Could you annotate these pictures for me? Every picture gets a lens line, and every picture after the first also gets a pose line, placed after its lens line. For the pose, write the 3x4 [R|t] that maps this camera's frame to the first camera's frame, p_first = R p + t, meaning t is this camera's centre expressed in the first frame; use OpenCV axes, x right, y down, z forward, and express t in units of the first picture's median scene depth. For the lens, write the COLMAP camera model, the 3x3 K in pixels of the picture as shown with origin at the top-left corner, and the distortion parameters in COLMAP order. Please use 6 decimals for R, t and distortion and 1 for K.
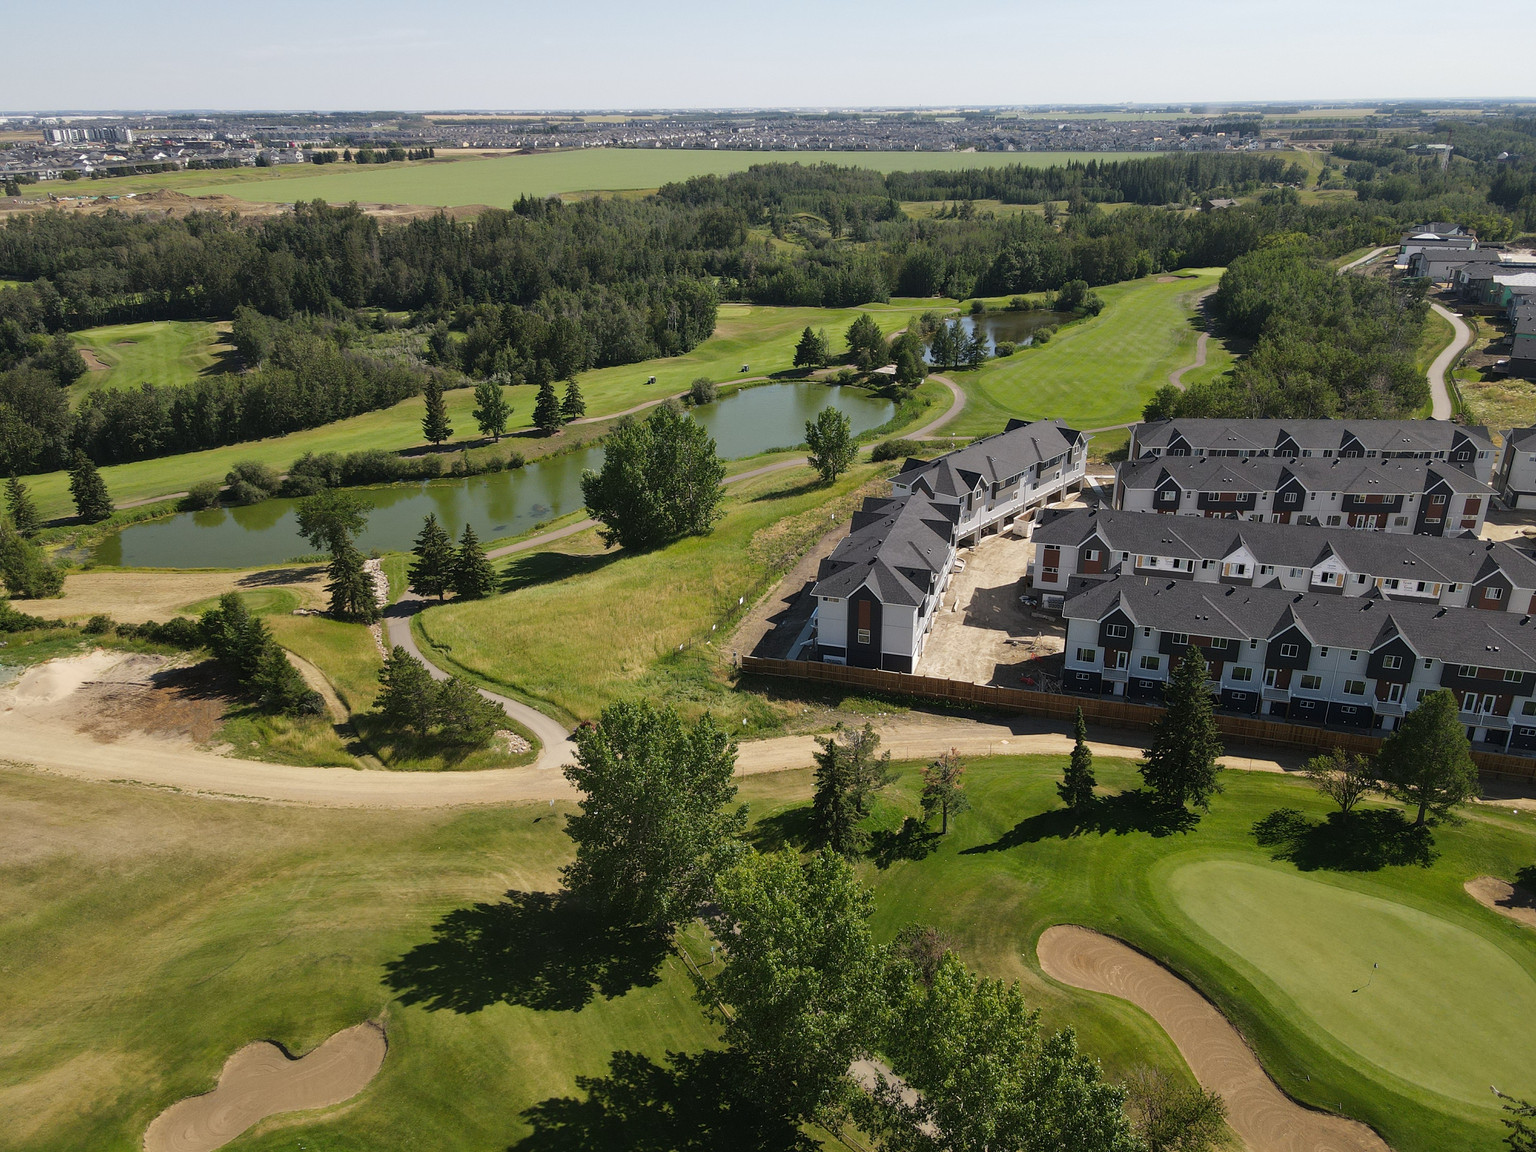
lens RADIAL K [[1135.7, 0, 769.8], [0, 1135.7, 574.7], [0, 0, 1]] dist [0.017197, 0.006495]
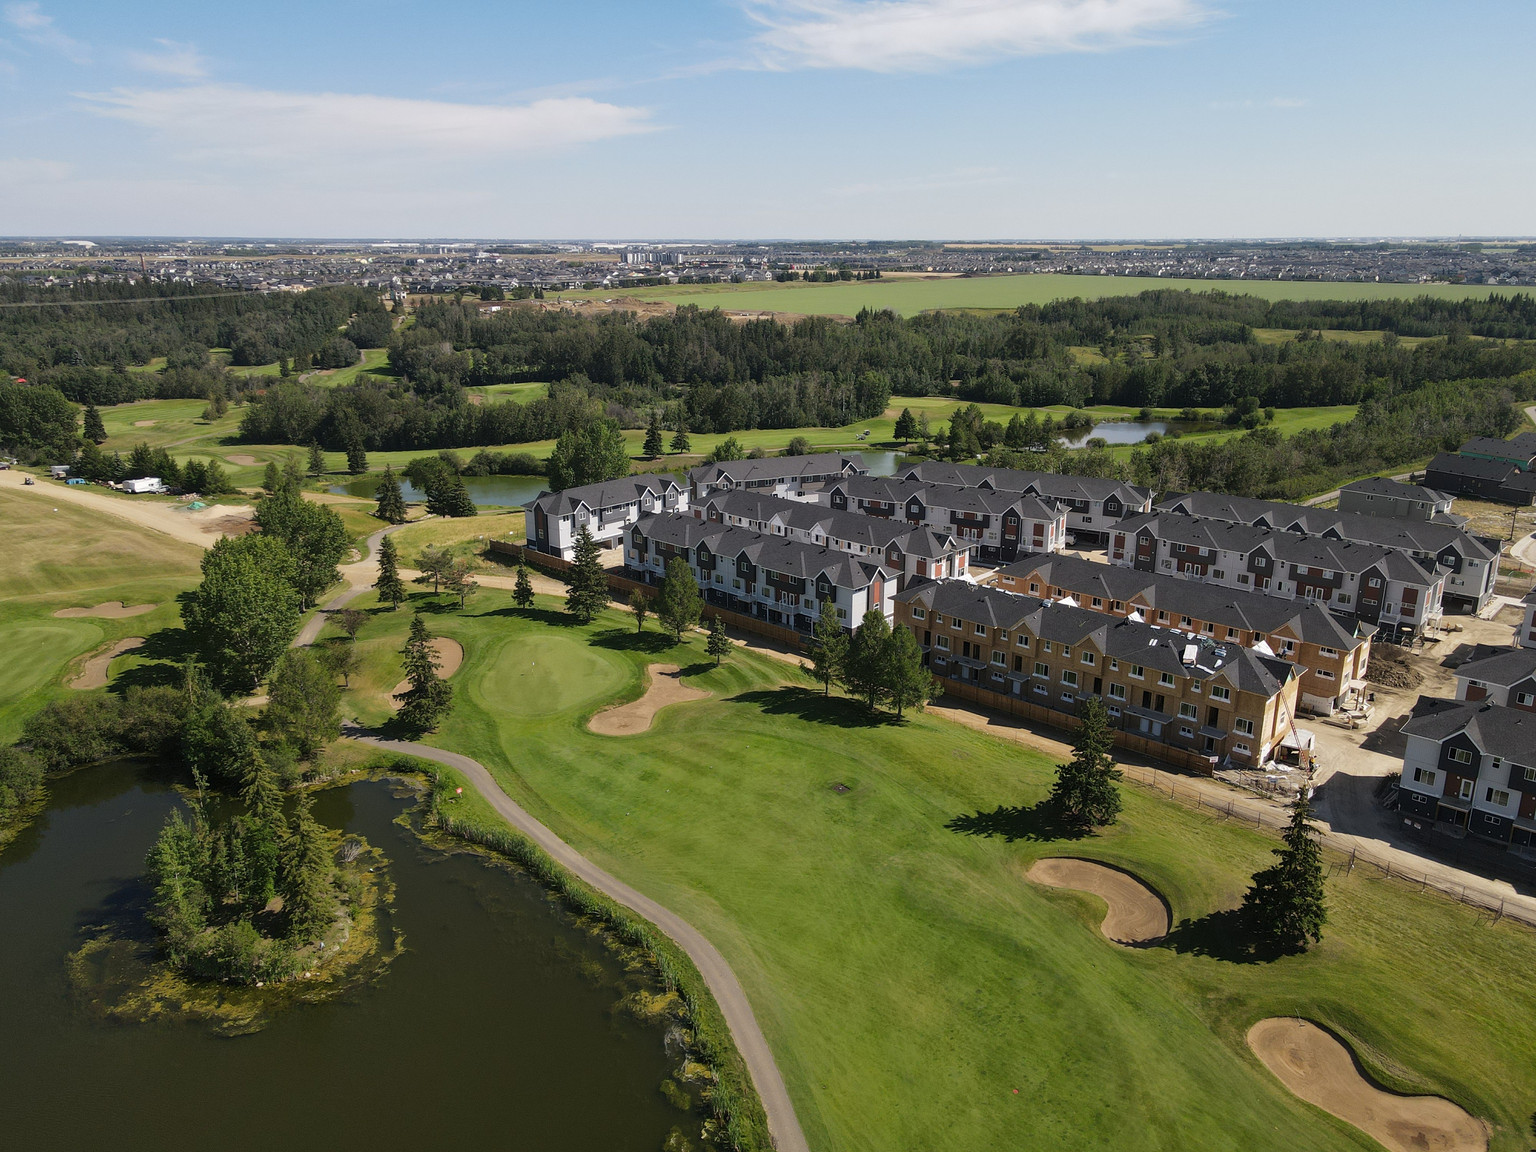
lens RADIAL K [[1135.7, 0, 764.5], [0, 1135.7, 577.0], [0, 0, 1]] dist [0.017197, 0.006495]
pose [[0.898459, 0.133138, -0.418385, 0.165000], [-0.173723, 0.982949, -0.060267, 0.024279], [0.403227, 0.126830, 0.906268, -0.060432]]
